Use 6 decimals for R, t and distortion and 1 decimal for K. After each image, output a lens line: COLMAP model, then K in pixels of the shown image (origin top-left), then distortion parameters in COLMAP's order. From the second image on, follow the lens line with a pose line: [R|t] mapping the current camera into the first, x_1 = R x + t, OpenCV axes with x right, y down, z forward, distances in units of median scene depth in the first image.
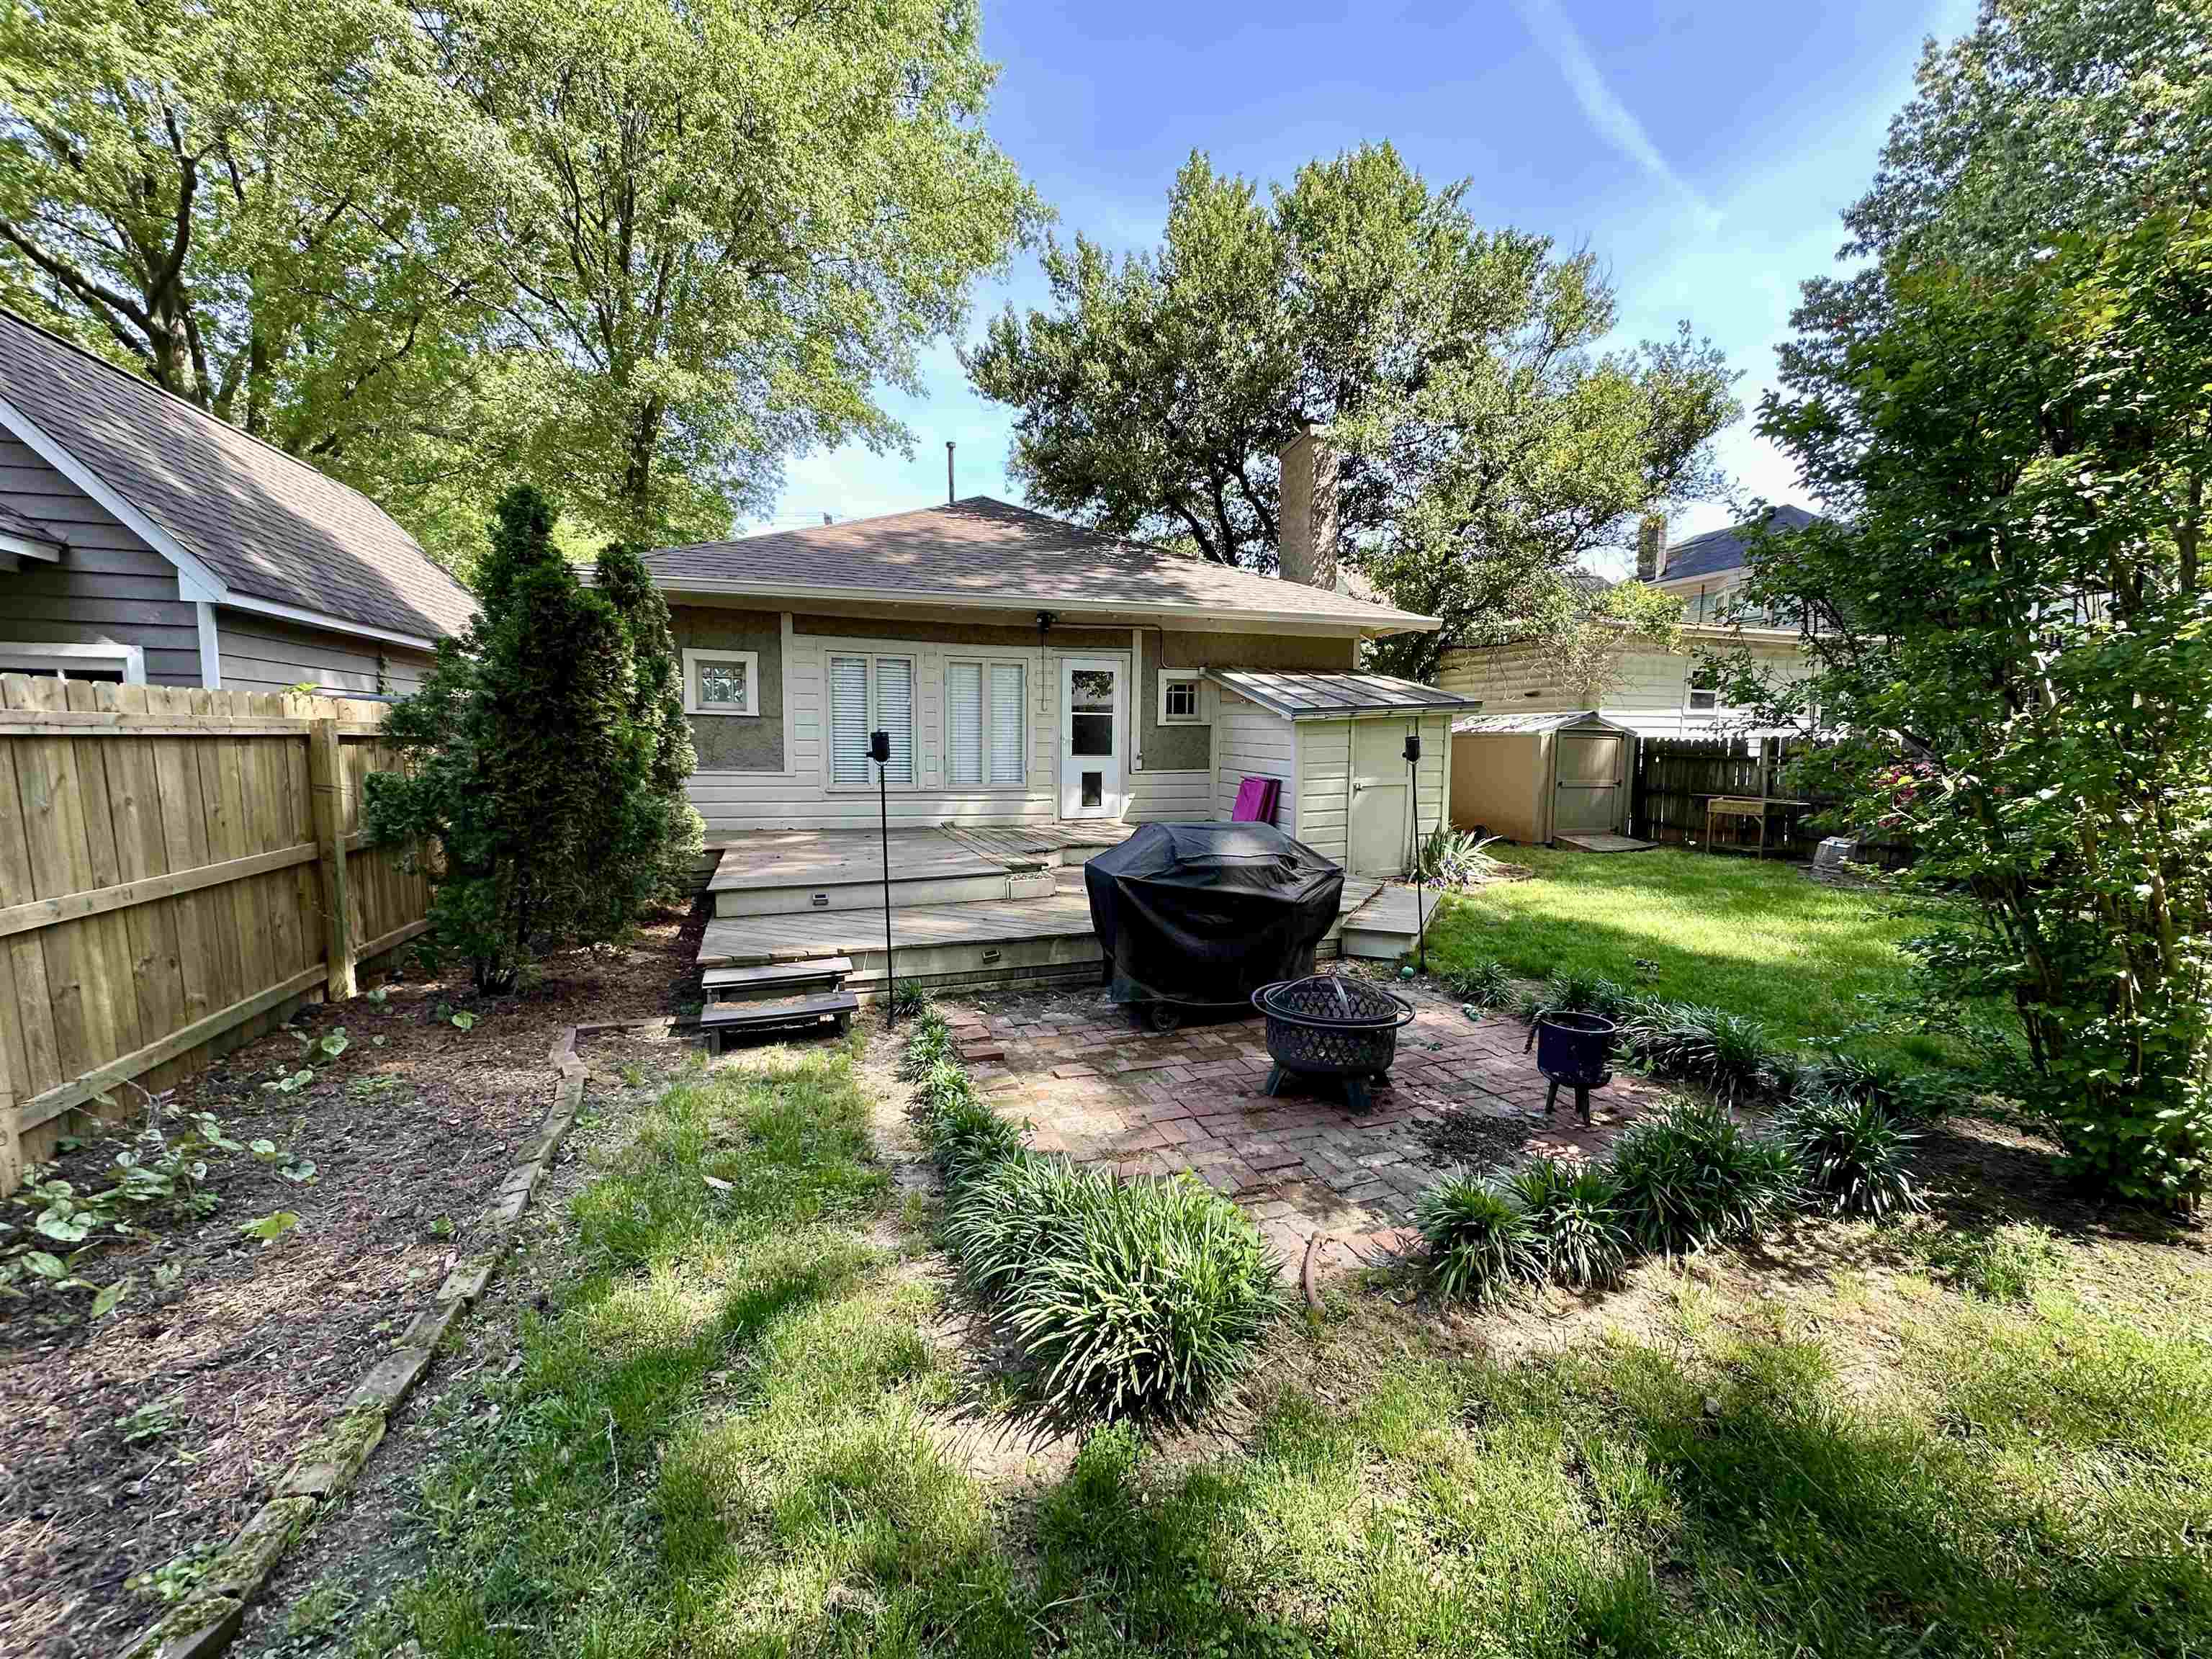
lens RADIAL K [[881.2, 0, 1106.0], [0, 881.2, 829.5], [0, 0, 1]] dist [-0.003887, 0.000710]
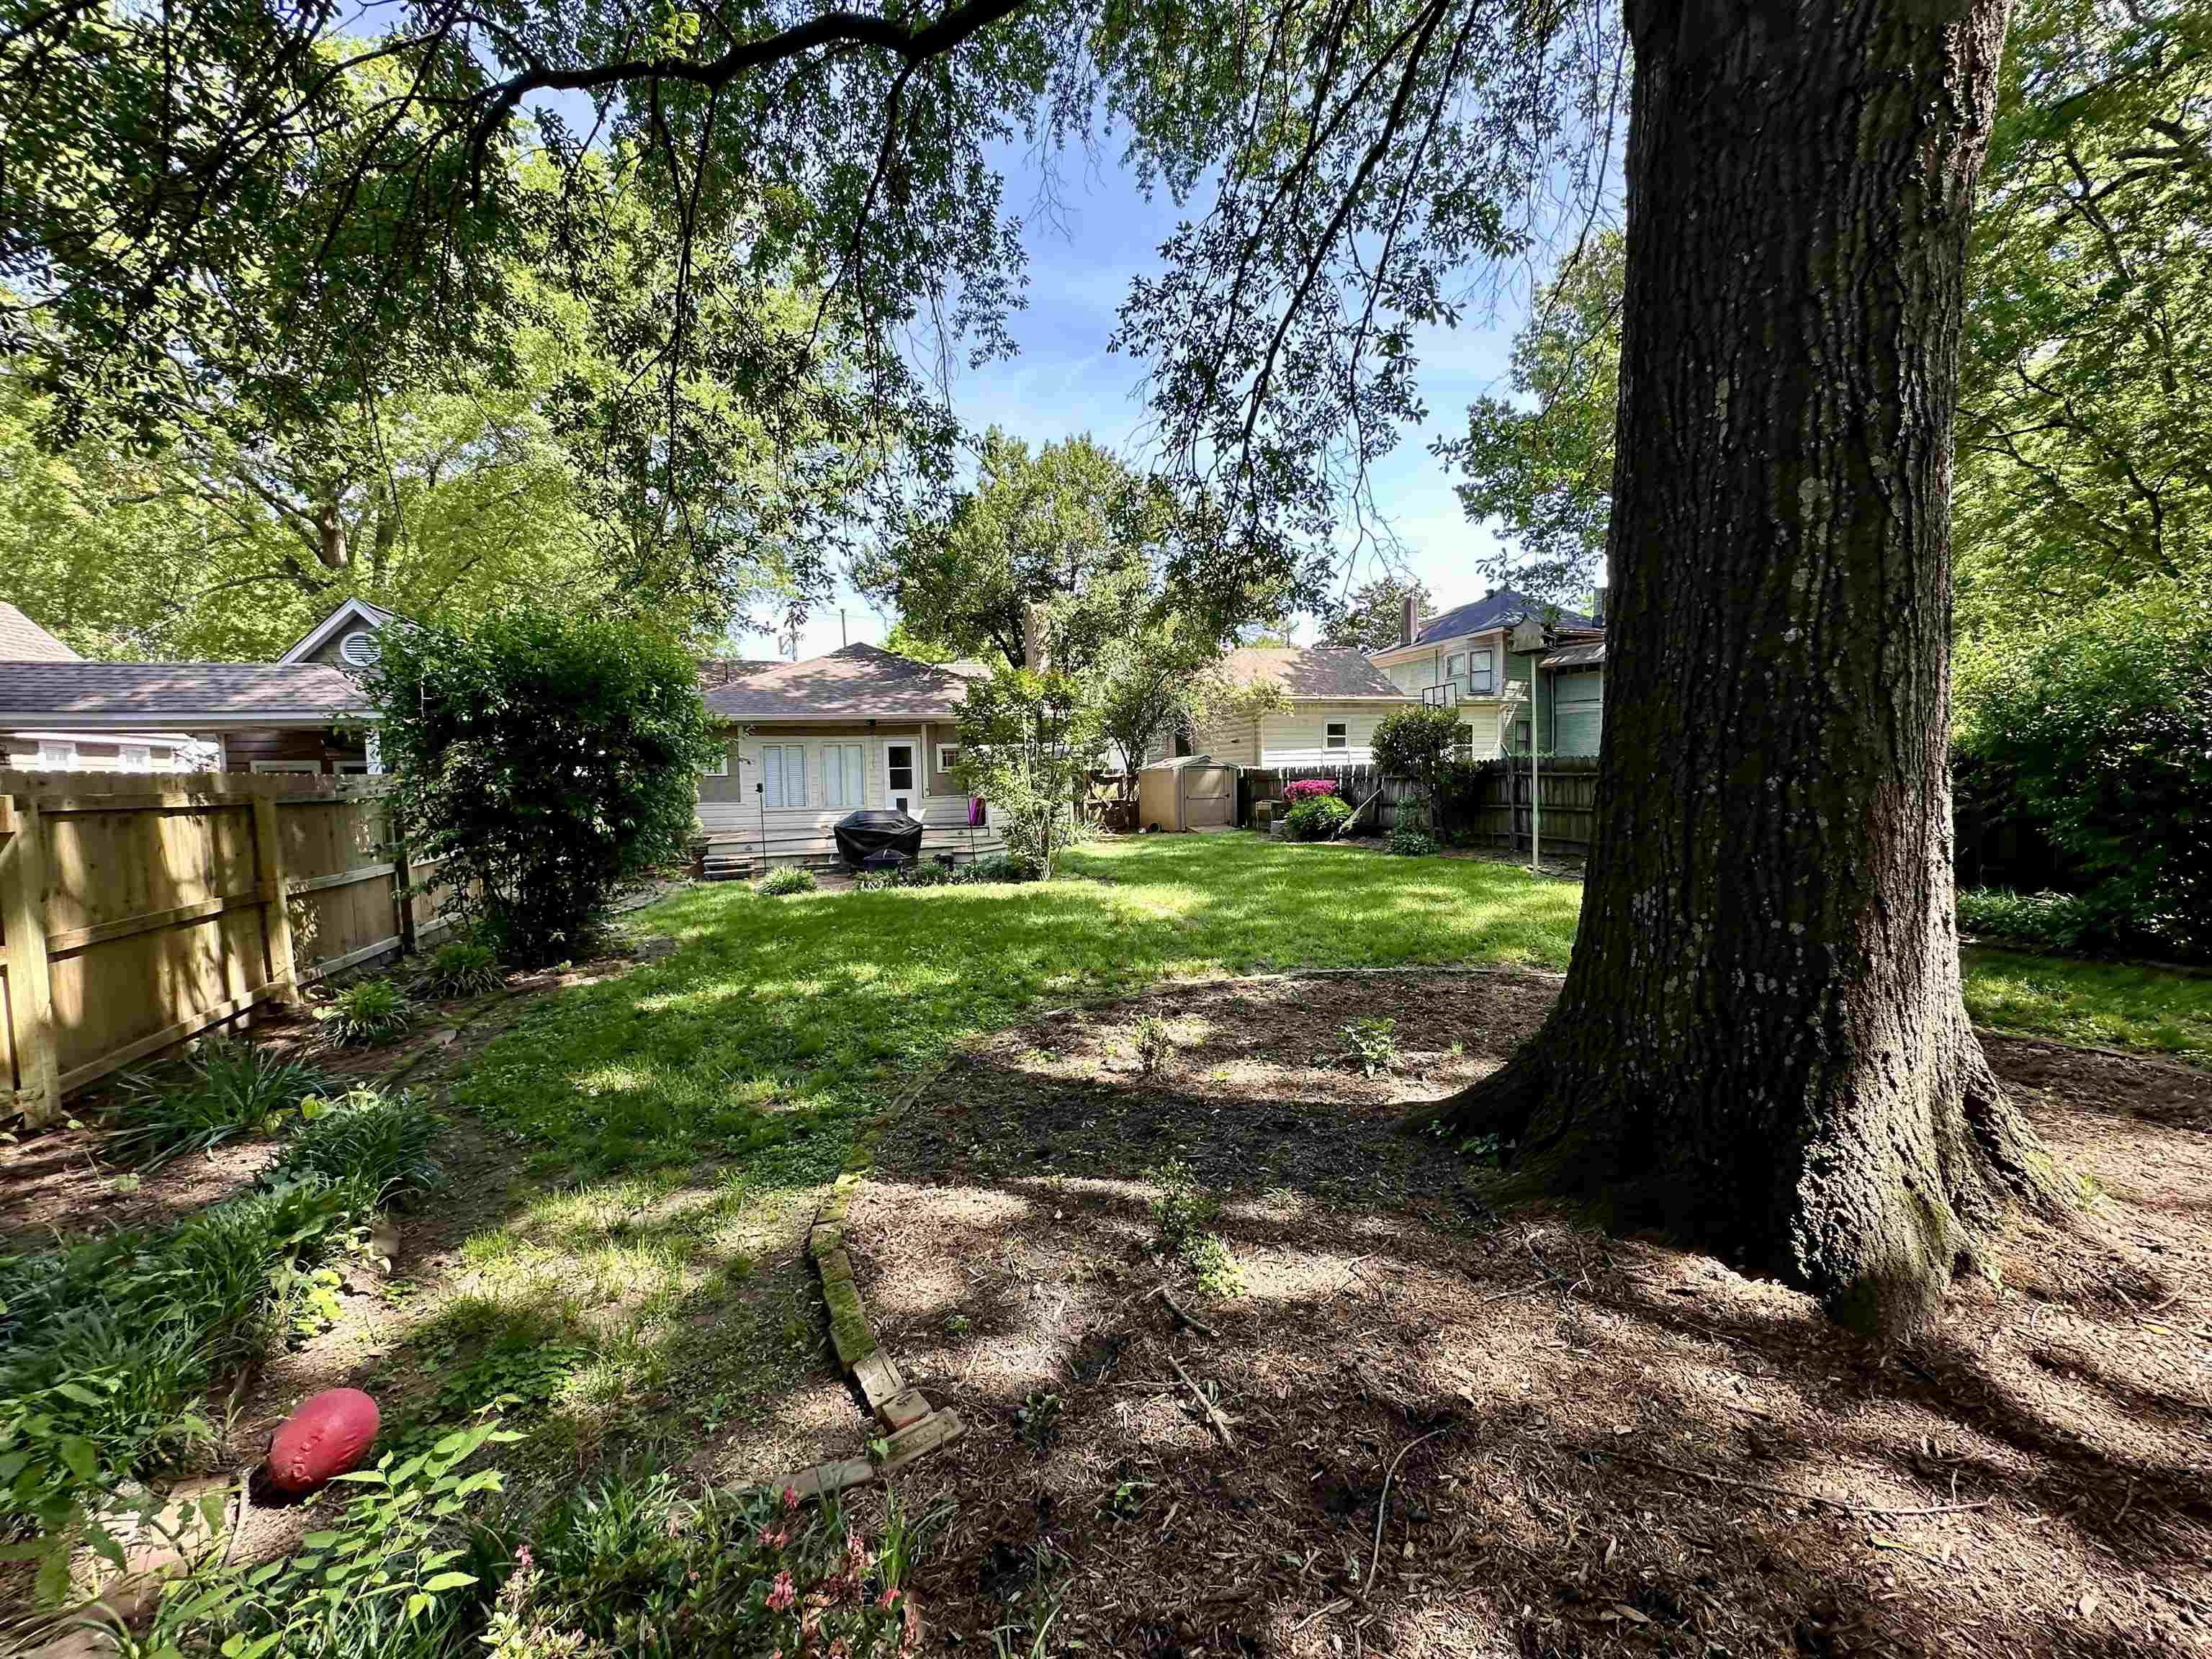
lens RADIAL K [[881.2, 0, 1106.0], [0, 881.2, 829.5], [0, 0, 1]] dist [-0.003887, 0.000710]
pose [[0.999409, -0.033990, 0.005194, 0.425930], [0.034174, 0.998576, -0.040953, 0.100233], [-0.003794, 0.041106, 0.999148, -0.952171]]
